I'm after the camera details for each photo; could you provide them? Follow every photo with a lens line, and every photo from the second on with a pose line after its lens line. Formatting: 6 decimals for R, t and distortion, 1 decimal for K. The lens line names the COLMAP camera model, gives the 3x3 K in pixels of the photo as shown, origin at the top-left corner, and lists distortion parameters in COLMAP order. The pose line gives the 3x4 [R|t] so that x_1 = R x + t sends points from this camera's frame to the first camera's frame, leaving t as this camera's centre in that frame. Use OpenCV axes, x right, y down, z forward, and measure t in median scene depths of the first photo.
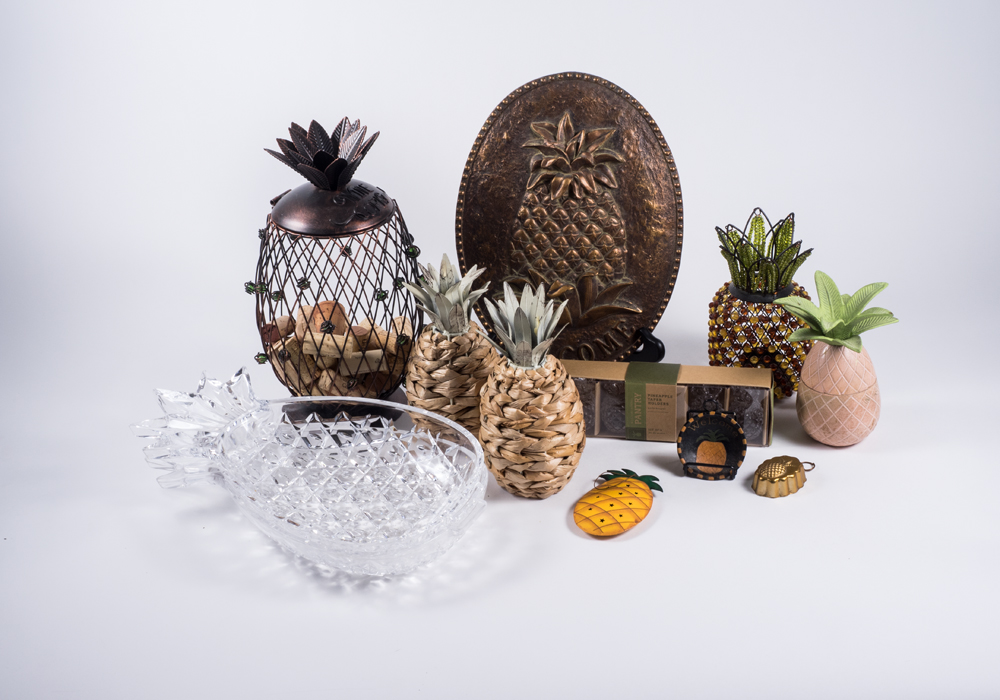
lens RADIAL K [[1383.6, 0, 501.0], [0, 1383.6, 349.4], [0, 0, 1]] dist [-0.049754, 0.000000]
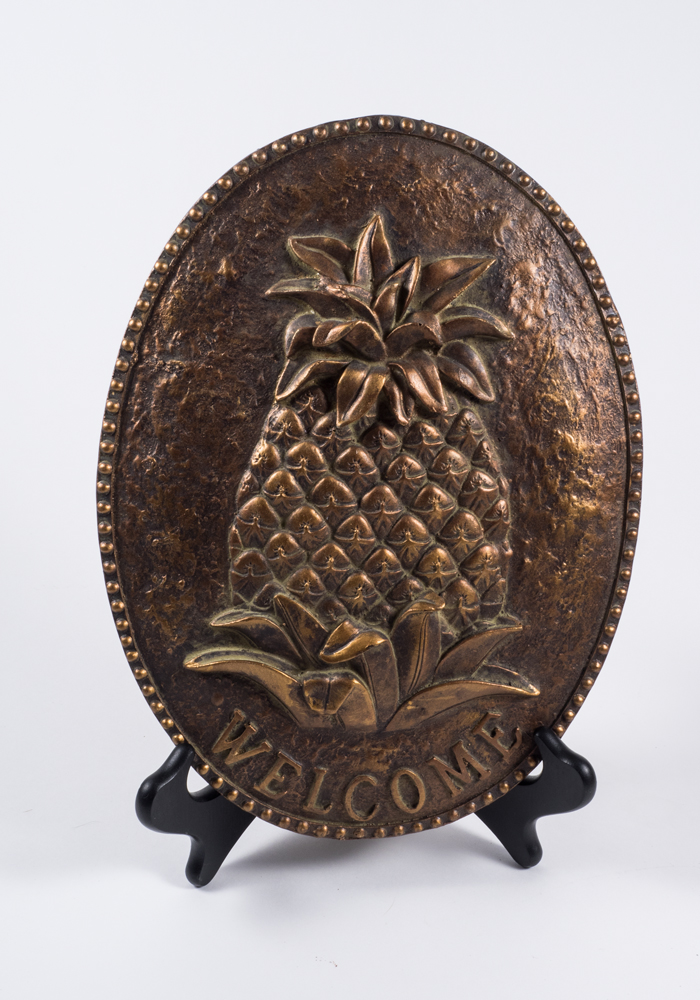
lens RADIAL K [[1227.8, 0, 348.9], [0, 1227.8, 497.5], [0, 0, 1]] dist [-0.012643, 0.000000]
pose [[0.988268, 0.013640, 0.152117, -0.014555], [-0.001061, 0.996593, -0.082471, -0.057246], [-0.152723, 0.081342, 0.984916, 0.643523]]
